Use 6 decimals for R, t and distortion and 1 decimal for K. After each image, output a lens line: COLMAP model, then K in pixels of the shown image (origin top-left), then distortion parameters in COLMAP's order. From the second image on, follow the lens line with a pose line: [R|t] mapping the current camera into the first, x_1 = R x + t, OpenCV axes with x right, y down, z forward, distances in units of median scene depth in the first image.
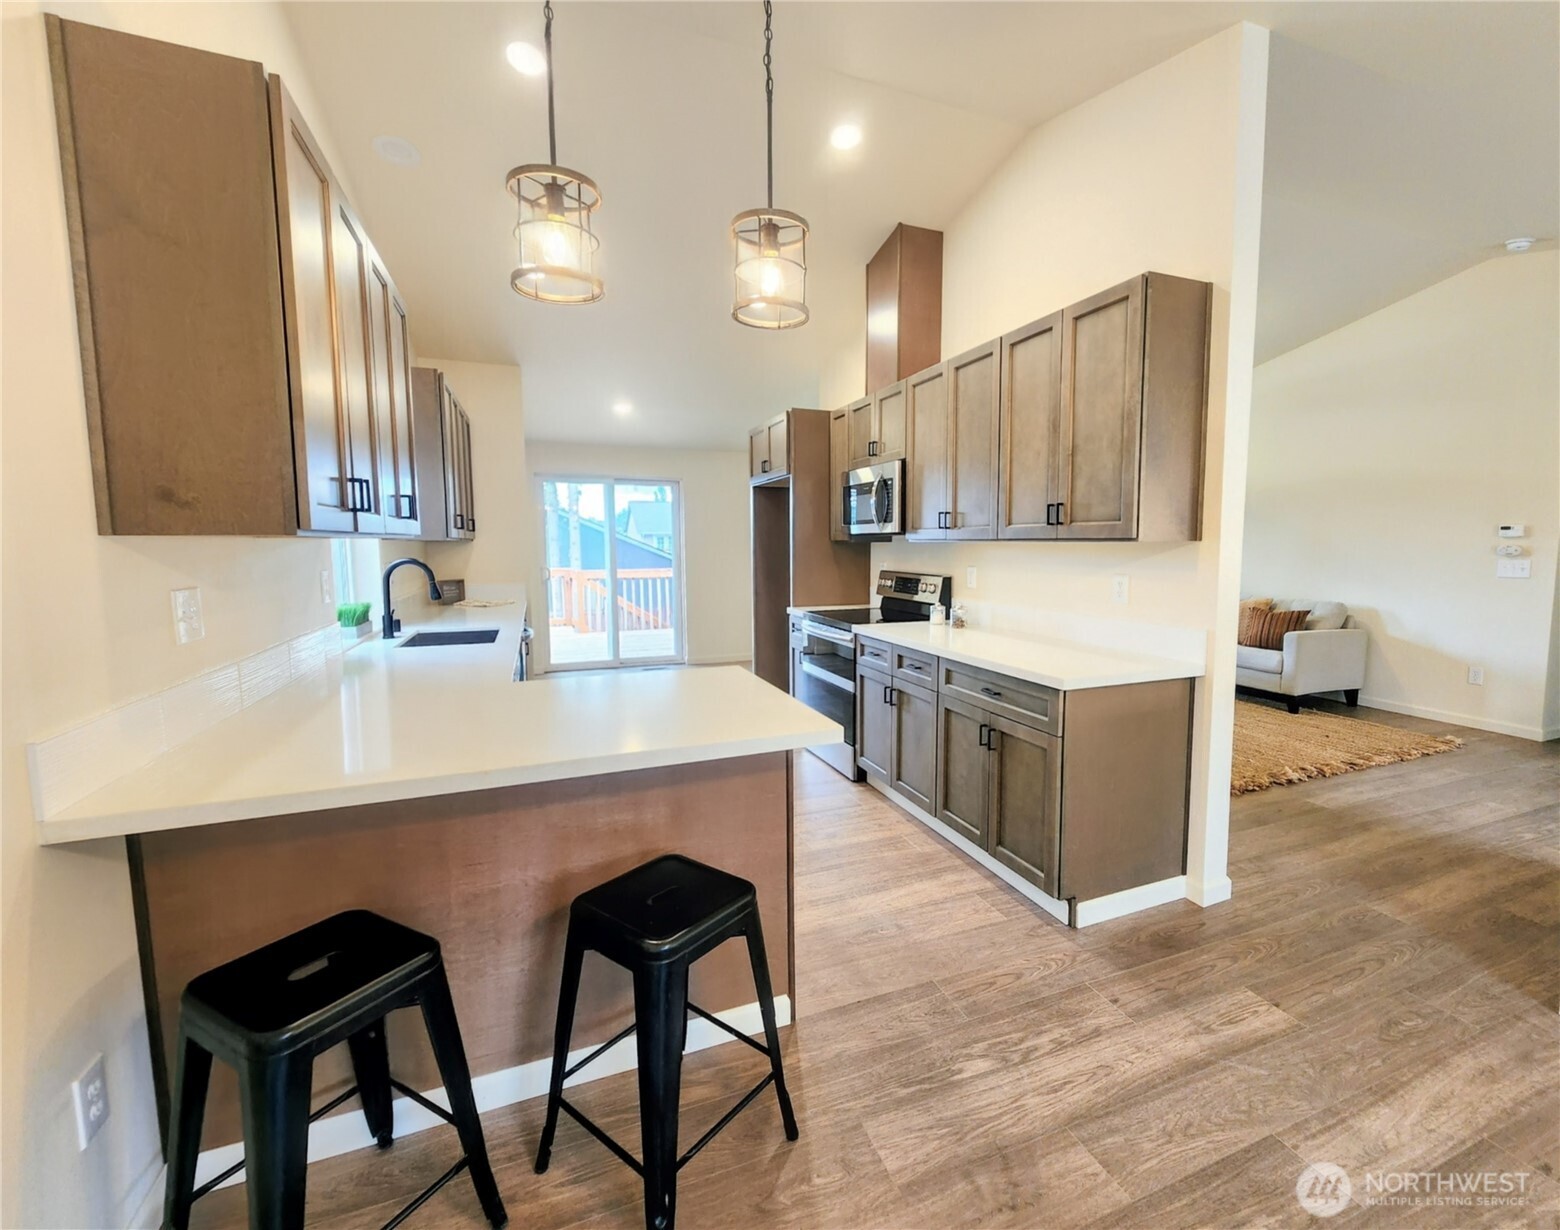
lens RADIAL K [[684.8, 0, 830.4], [0, 684.8, 596.8], [0, 0, 1]] dist [0.003244, 0.000457]
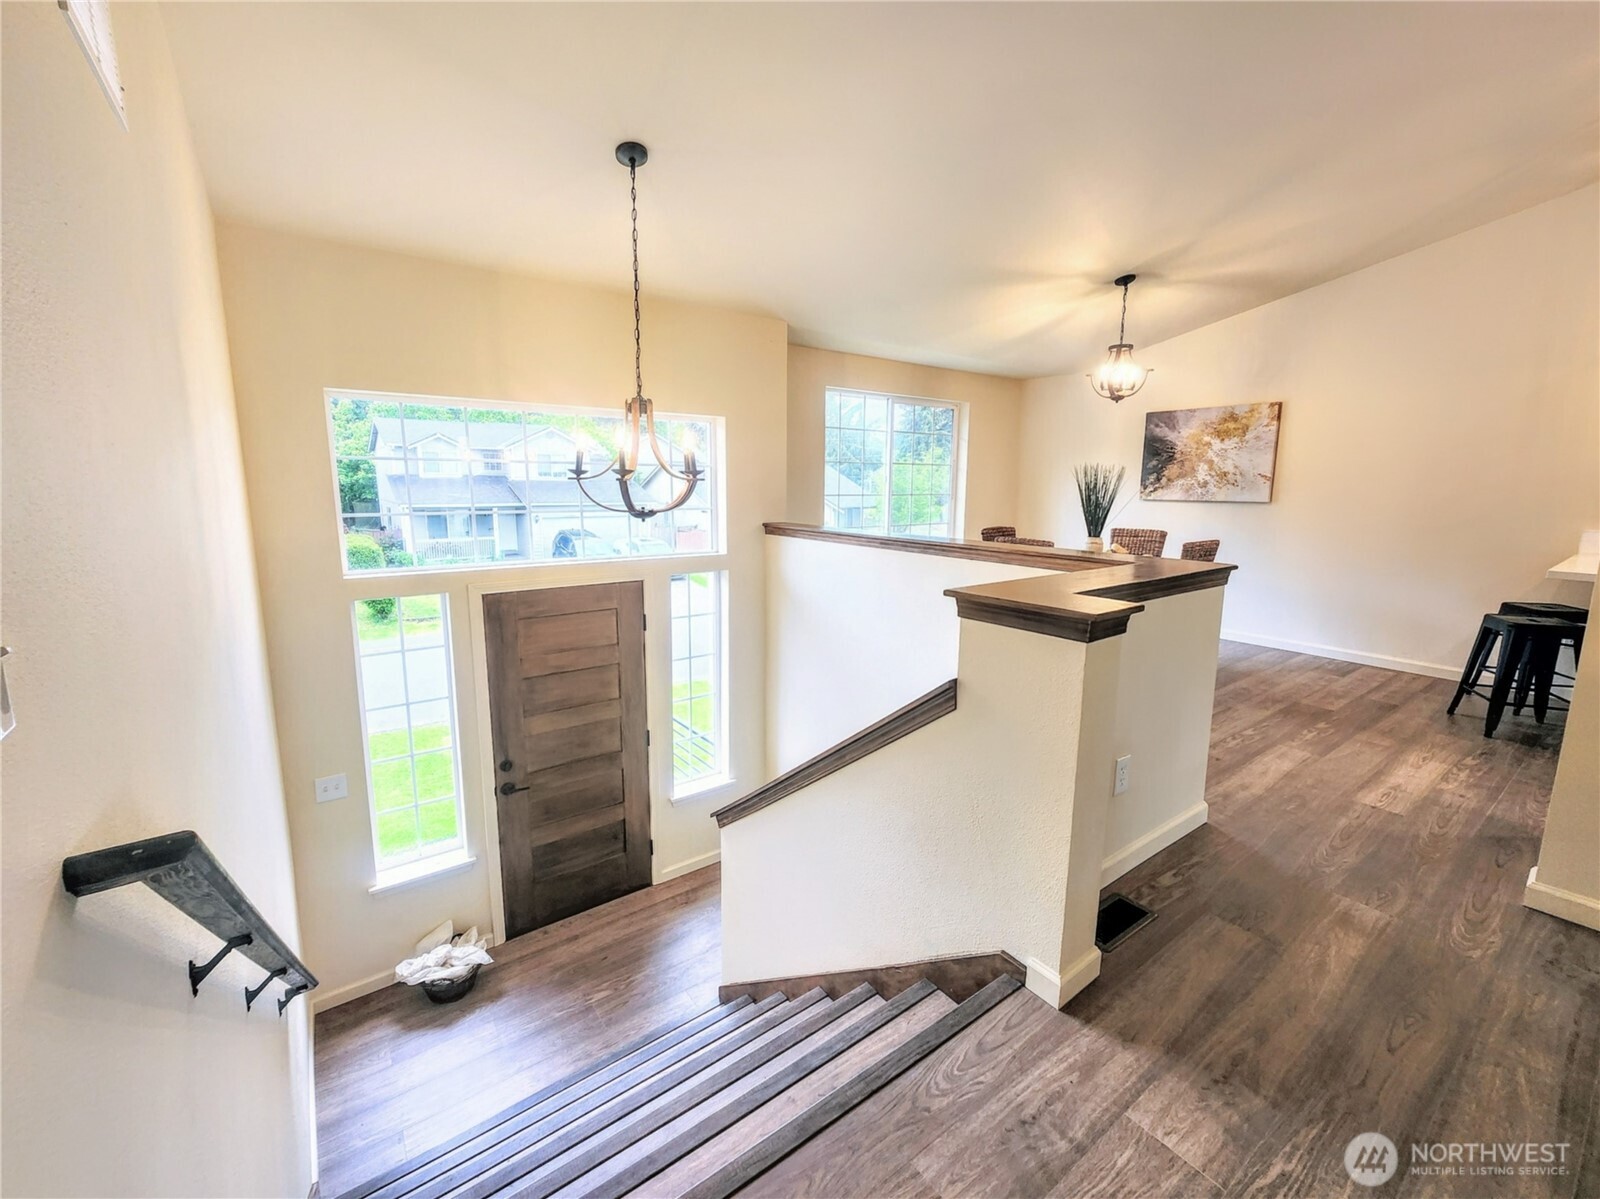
lens RADIAL K [[661.2, 0, 800.0], [0, 661.2, 599.5], [0, 0, 1]] dist [-0.001193, -0.000324]
pose [[-0.973044, 0.035822, -0.227822, 2.222368], [-0.022979, 0.967887, 0.250332, -0.130948], [0.229473, 0.248819, -0.940973, 2.026548]]
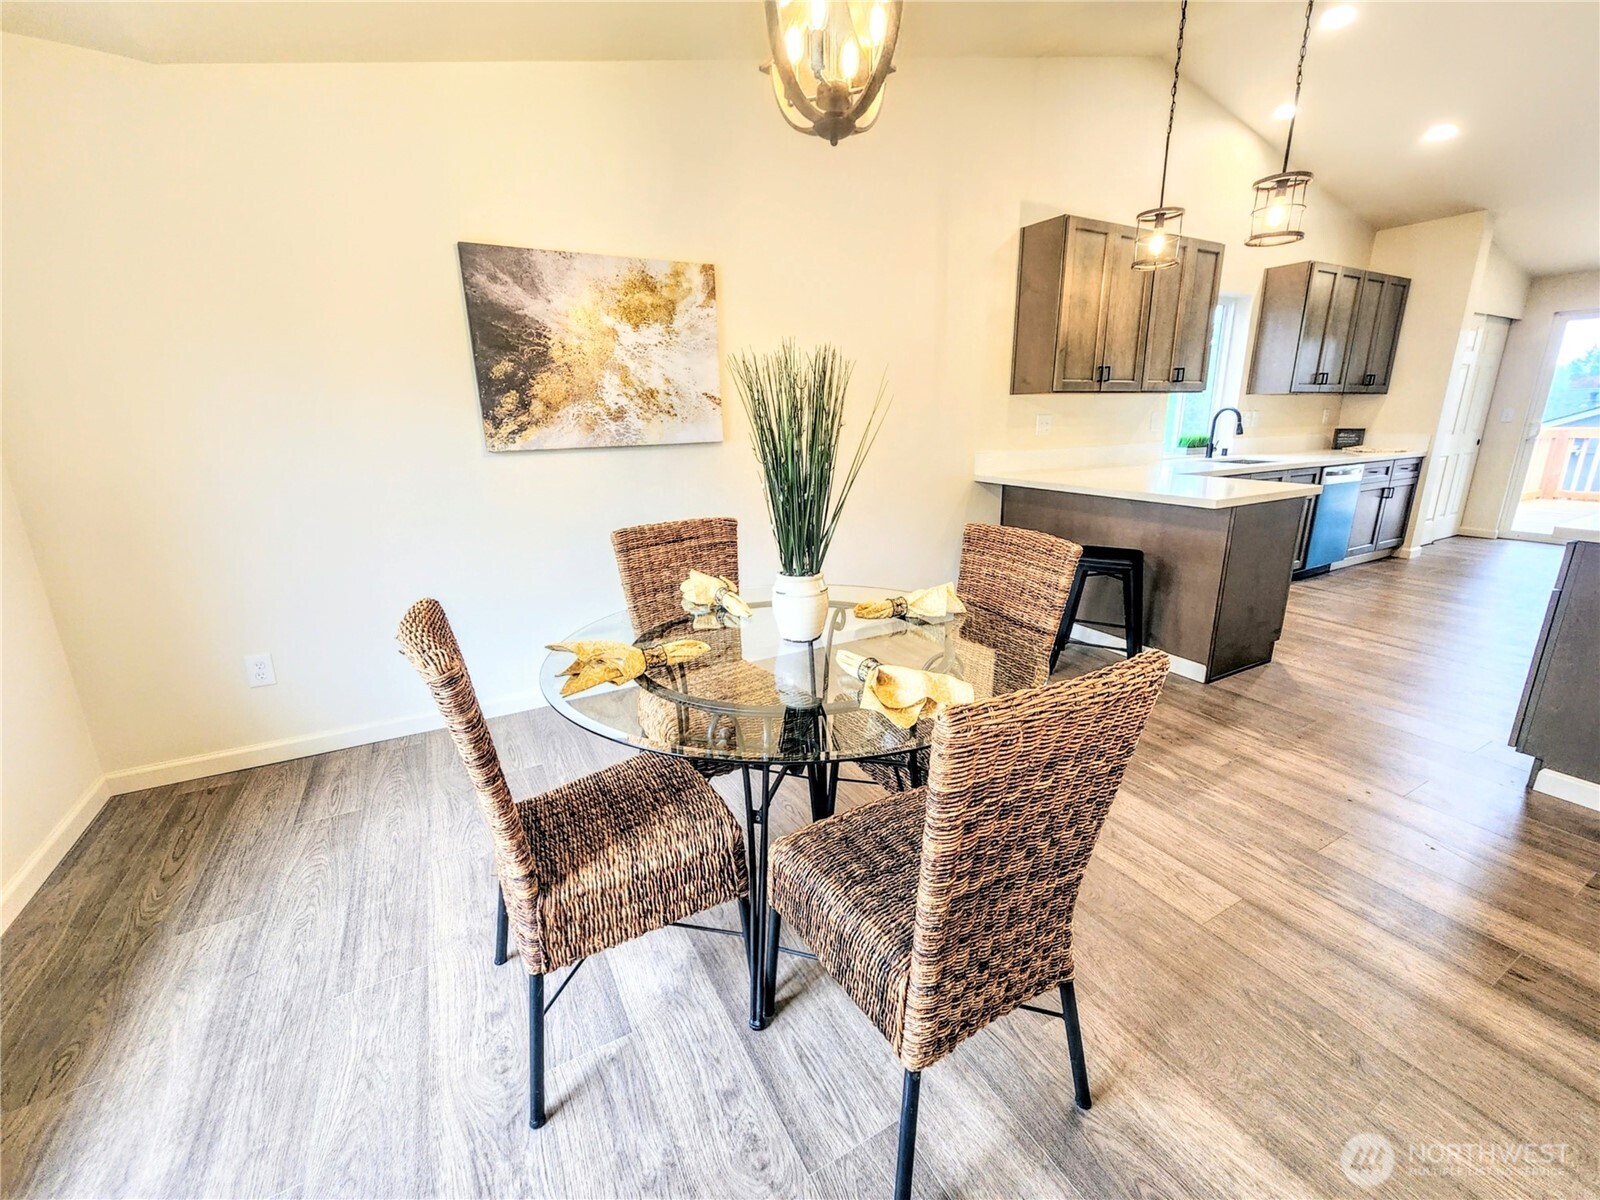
lens RADIAL K [[661.2, 0, 800.0], [0, 661.2, 600.0], [0, 0, 1]] dist [-0.001193, -0.000324]
pose [[0.105983, 0.278164, -0.954669, 1.400657], [-0.066771, 0.959900, 0.272276, 0.037832], [0.992124, 0.034887, 0.120307, -0.217726]]
